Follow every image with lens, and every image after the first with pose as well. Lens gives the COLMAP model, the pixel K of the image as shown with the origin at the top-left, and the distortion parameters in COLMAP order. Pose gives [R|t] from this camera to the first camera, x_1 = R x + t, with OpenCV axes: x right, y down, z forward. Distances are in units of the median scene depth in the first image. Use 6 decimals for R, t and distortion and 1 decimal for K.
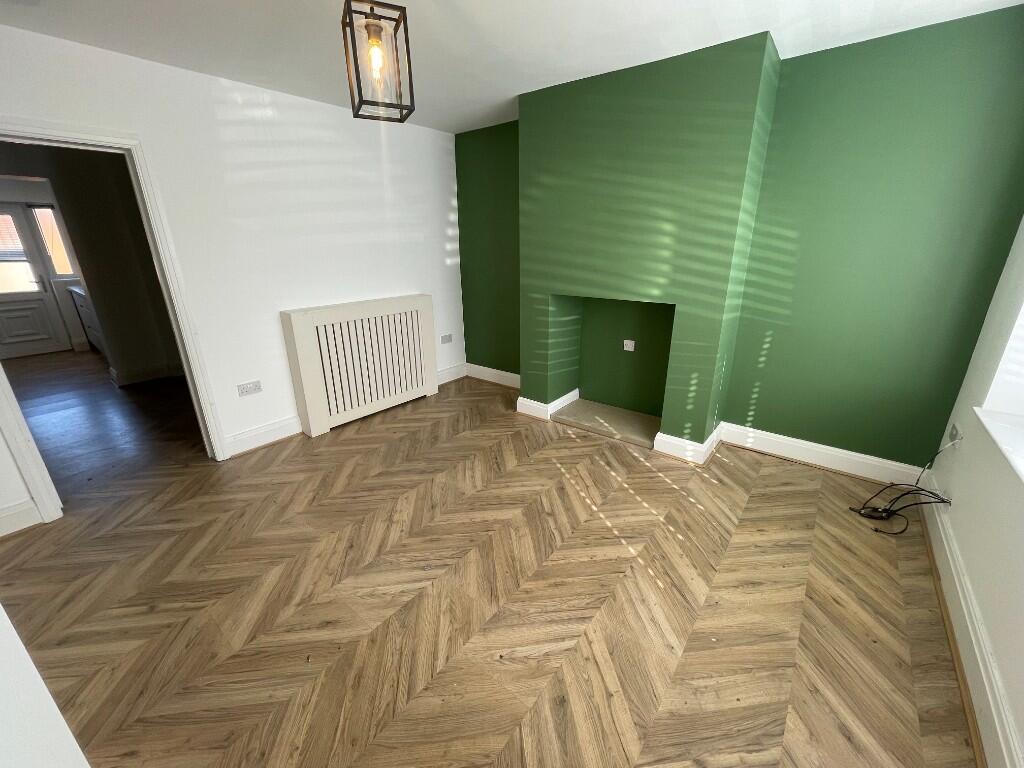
lens RADIAL K [[411.8, 0, 510.1], [0, 411.8, 380.8], [0, 0, 1]] dist [-0.001157, -0.000716]
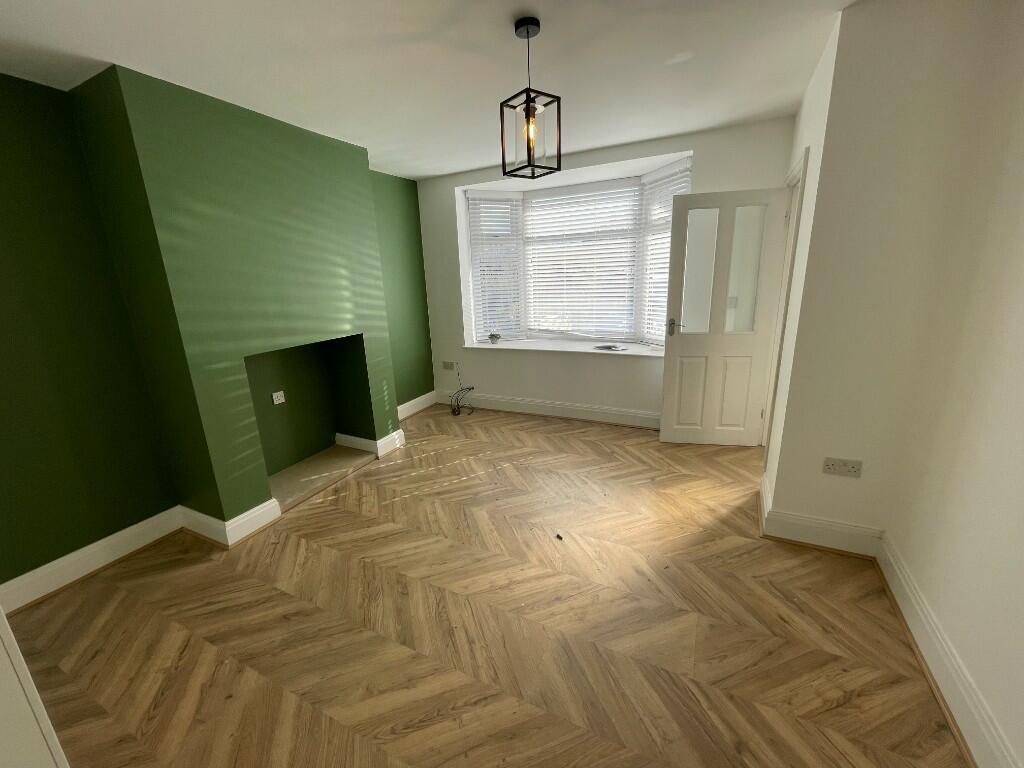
lens RADIAL K [[411.8, 0, 510.1], [0, 411.8, 380.8], [0, 0, 1]] dist [-0.001157, -0.000716]
pose [[-0.208028, -0.231328, 0.950374, -0.863973], [0.358264, 0.886088, 0.294101, -0.257499], [-0.910149, 0.401667, -0.101455, 0.765429]]
